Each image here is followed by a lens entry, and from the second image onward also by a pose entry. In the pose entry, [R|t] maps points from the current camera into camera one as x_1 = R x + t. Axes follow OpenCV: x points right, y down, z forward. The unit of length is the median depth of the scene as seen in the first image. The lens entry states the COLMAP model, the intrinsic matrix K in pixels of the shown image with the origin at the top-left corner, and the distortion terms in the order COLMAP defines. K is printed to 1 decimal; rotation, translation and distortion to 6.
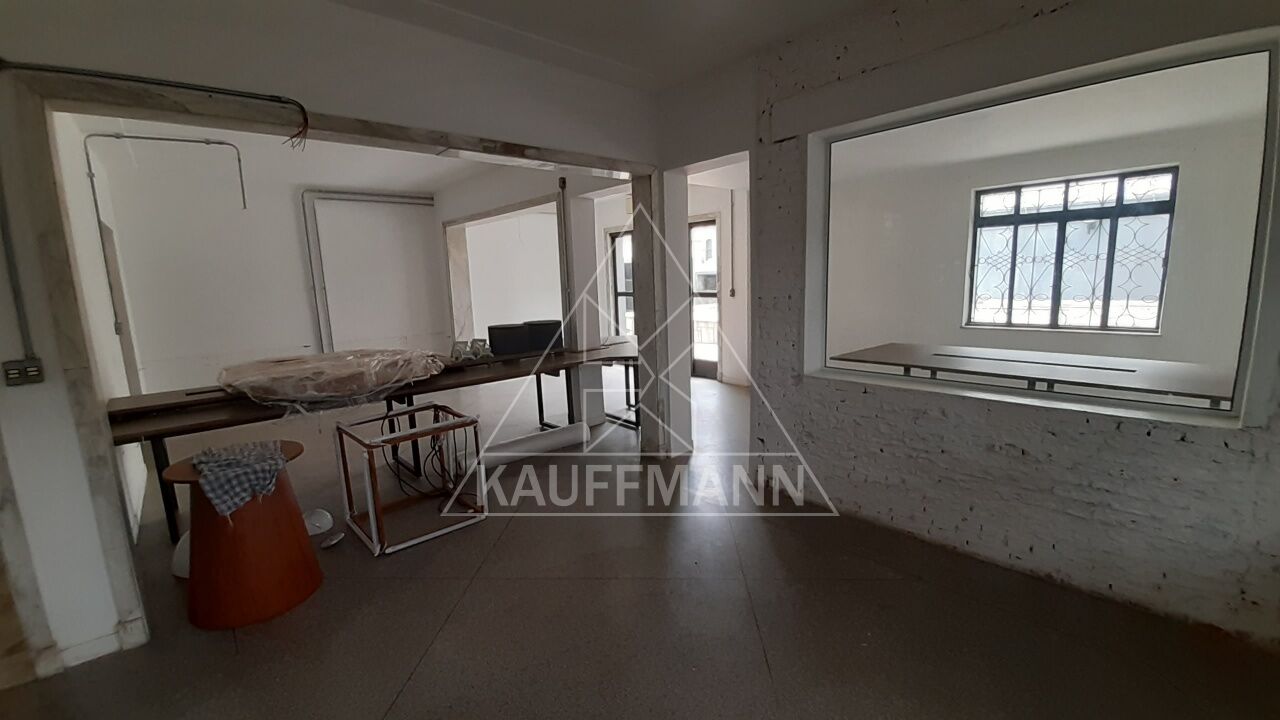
lens RADIAL K [[513.0, 0, 633.0], [0, 513.0, 364.6], [0, 0, 1]] dist [0.002729, -0.009005]
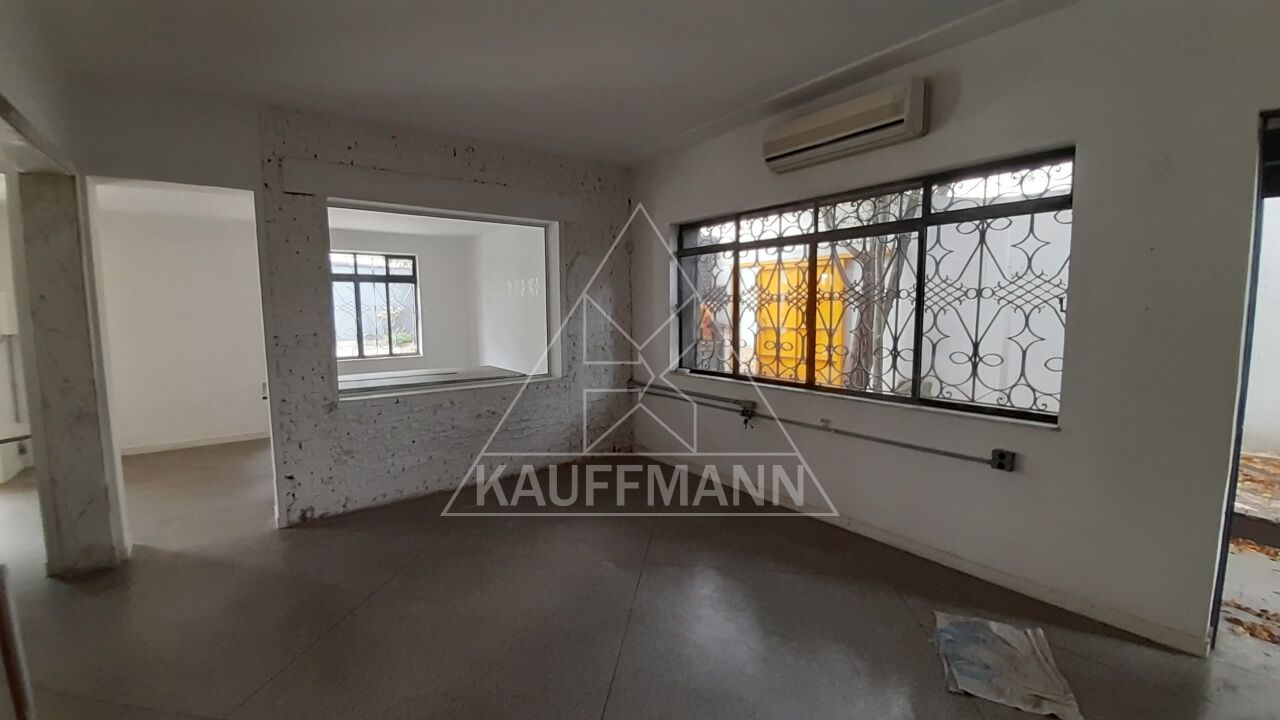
lens RADIAL K [[513.0, 0, 637.6], [0, 513.0, 363.1], [0, 0, 1]] dist [0.002729, -0.009005]
pose [[0.077821, -0.070608, 0.994464, -0.666475], [0.169978, 0.983824, 0.056551, -0.013492], [-0.982370, 0.164636, 0.088564, 0.204827]]
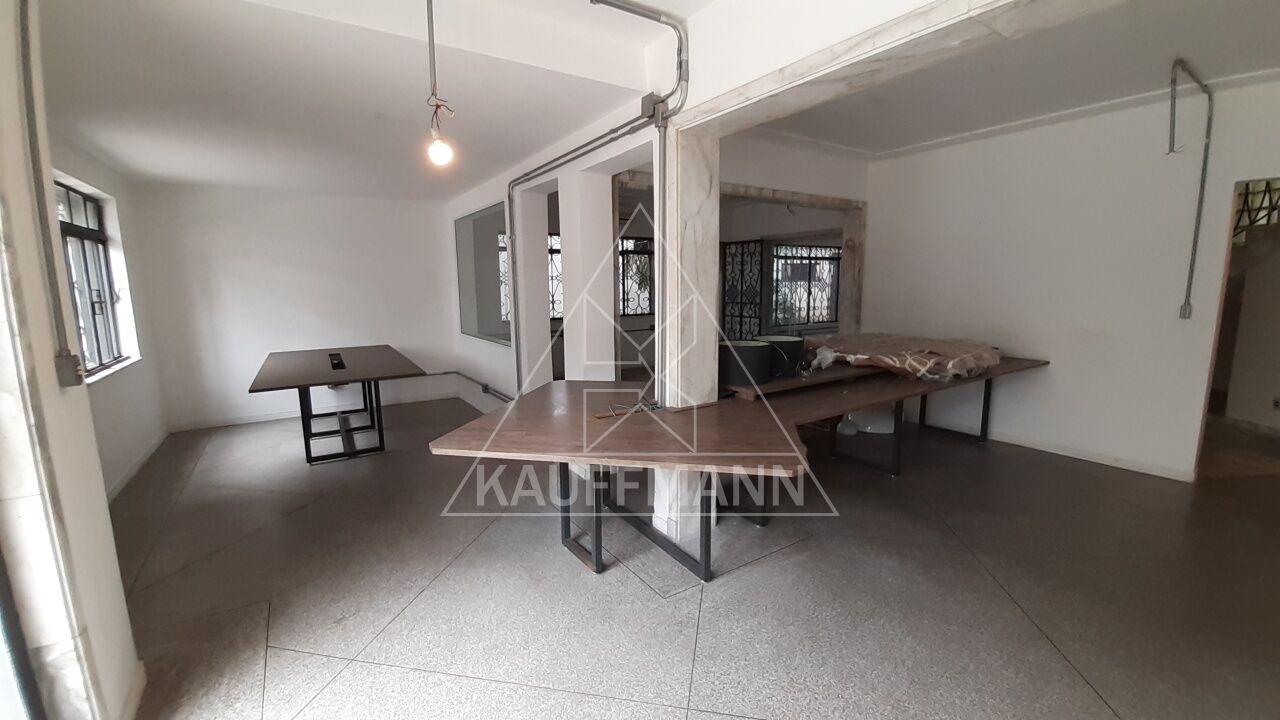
lens RADIAL K [[513.0, 0, 638.3], [0, 513.0, 353.9], [0, 0, 1]] dist [0.002729, -0.009005]
pose [[-0.989364, 0.025286, 0.143245, -0.183336], [0.066905, 0.953528, 0.293783, -0.364938], [-0.129159, 0.300243, -0.945078, 2.202056]]
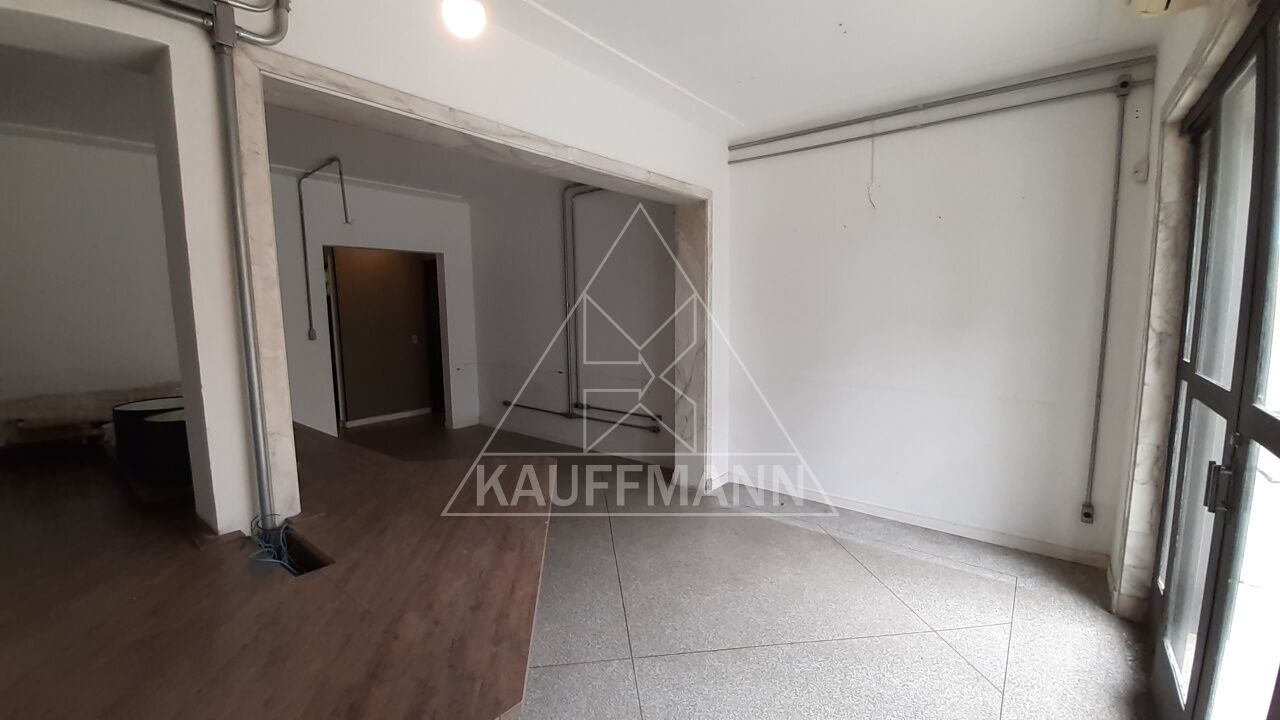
lens RADIAL K [[513.0, 0, 636.2], [0, 513.0, 354.1], [0, 0, 1]] dist [0.002729, -0.009005]
pose [[0.174516, 0.128755, -0.976200, 0.382394], [-0.157131, 0.982350, 0.101476, -0.304111], [0.972036, 0.135683, 0.191668, 1.681329]]
